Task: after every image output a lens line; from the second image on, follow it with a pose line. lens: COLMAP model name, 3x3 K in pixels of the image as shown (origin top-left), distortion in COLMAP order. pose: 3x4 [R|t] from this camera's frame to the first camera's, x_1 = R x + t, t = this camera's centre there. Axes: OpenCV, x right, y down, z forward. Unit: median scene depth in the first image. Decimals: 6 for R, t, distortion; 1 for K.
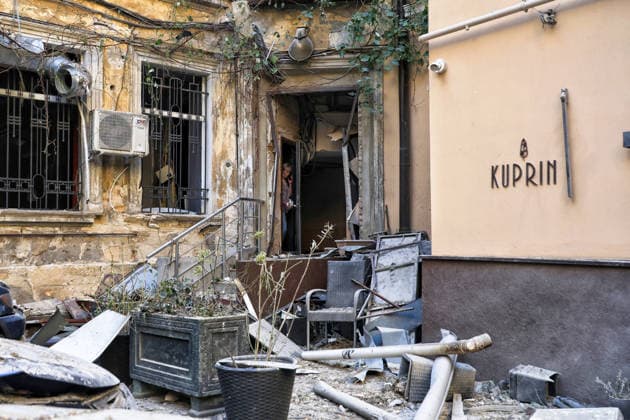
lens RADIAL K [[666.2, 0, 315.2], [0, 666.2, 208.3], [0, 0, 1]] dist [0.010950, 0.011610]
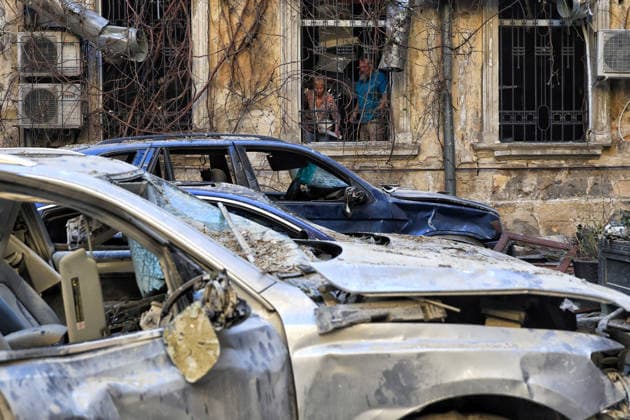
lens RADIAL K [[925.7, 0, 315.0], [0, 925.7, 210.0], [0, 0, 1]] dist [-0.023672, -0.051085]
pose [[0.774940, 0.019287, -0.631741, 0.163657], [0.034504, 0.996753, 0.072755, -0.008208], [0.631093, -0.078178, 0.771758, -0.229008]]
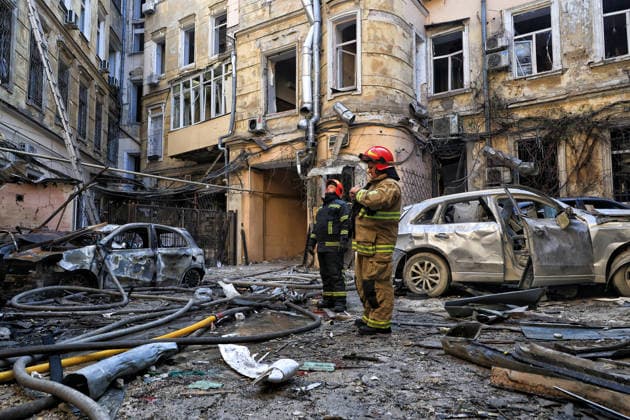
lens RADIAL K [[446.9, 0, 314.0], [0, 446.9, 209.7], [0, 0, 1]] dist [0.005543, 0.001915]
pose [[0.251414, -0.074712, -0.964992, 0.466326], [0.048224, 0.996745, -0.064607, 0.054064], [0.966678, -0.030292, 0.254199, -0.523795]]
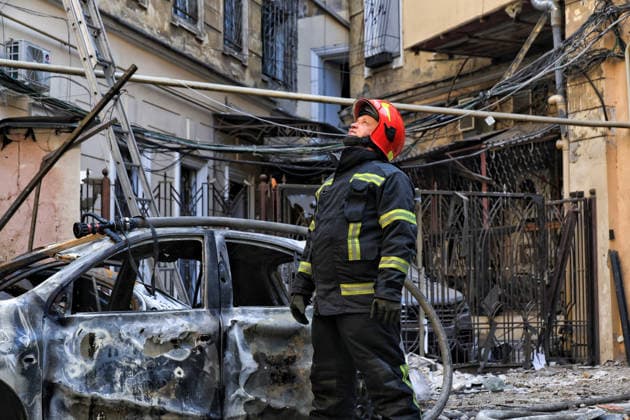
lens RADIAL K [[1246.1, 0, 314.6], [0, 1246.1, 210.4], [0, 0, 1]] dist [-0.051323, -0.093478]
pose [[-0.202681, -0.073681, -0.976469, 0.248325], [0.060038, 0.994354, -0.087493, 0.068753], [0.977402, -0.076359, -0.197113, -0.393156]]
